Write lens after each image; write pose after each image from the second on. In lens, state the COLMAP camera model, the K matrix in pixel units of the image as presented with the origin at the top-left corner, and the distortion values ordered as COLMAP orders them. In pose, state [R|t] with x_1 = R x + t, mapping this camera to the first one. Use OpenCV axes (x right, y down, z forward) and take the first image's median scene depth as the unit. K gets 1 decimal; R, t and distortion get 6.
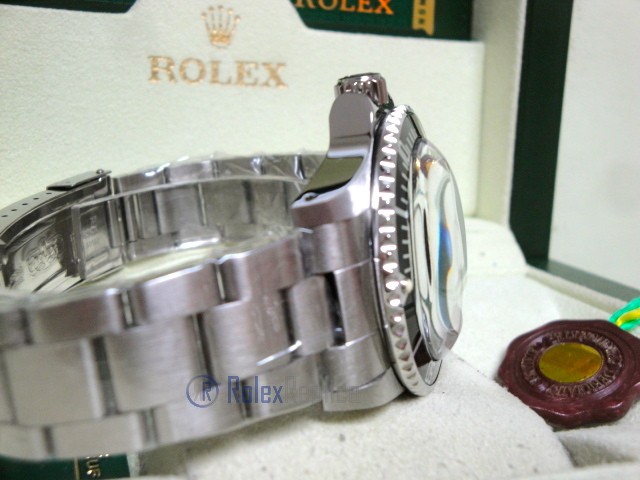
lens RADIAL K [[861.6, 0, 326.0], [0, 861.6, 230.3], [0, 0, 1]] dist [0.054170, 0.000000]
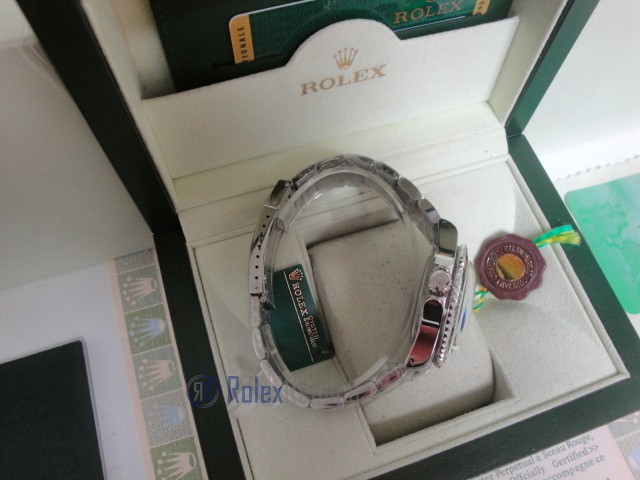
lens RADIAL K [[528.3, 0, 327.6], [0, 528.3, 234.0], [0, 0, 1]] dist [-0.163750, 0.126978]
pose [[0.999487, 0.017327, -0.026947, -0.122986], [0.012260, 0.570237, 0.821389, -0.801319], [0.029599, -0.821298, 0.569731, 0.236706]]
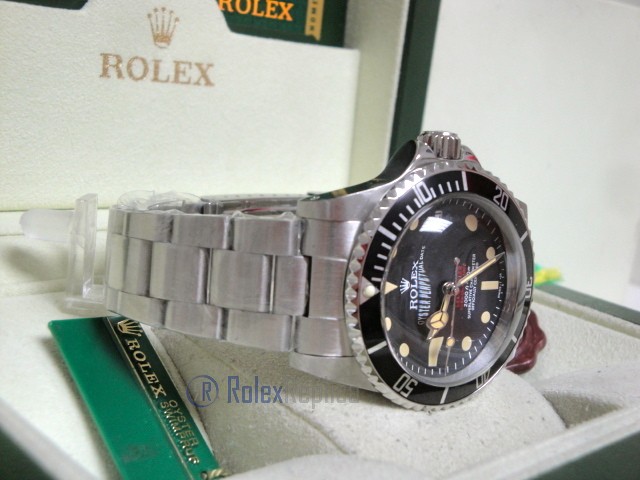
lens RADIAL K [[861.6, 0, 320.3], [0, 861.6, 235.4], [0, 0, 1]] dist [0.054170, 0.000000]
pose [[0.918008, -0.016588, 0.396215, -0.368039], [-0.017587, 0.996439, 0.082466, -0.073302], [-0.396172, -0.082672, 0.914447, -0.063136]]
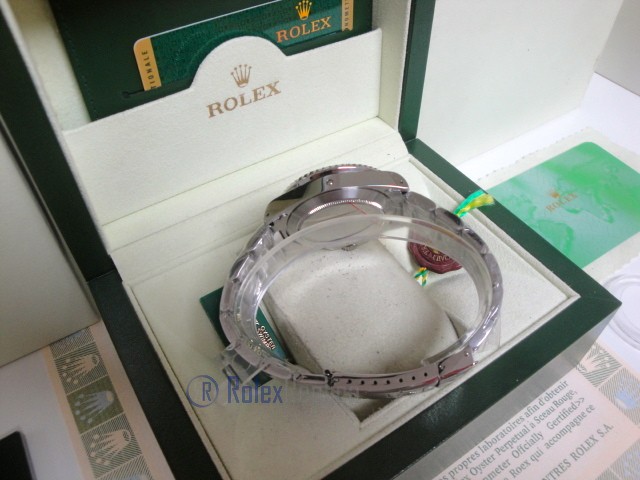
lens RADIAL K [[528.3, 0, 325.6], [0, 528.3, 234.2], [0, 0, 1]] dist [-0.163750, 0.126978]
pose [[0.970701, -0.202966, 0.128621, -0.156258], [0.081094, 0.780586, 0.619765, -0.610269], [-0.226192, -0.591177, 0.774175, -0.008409]]
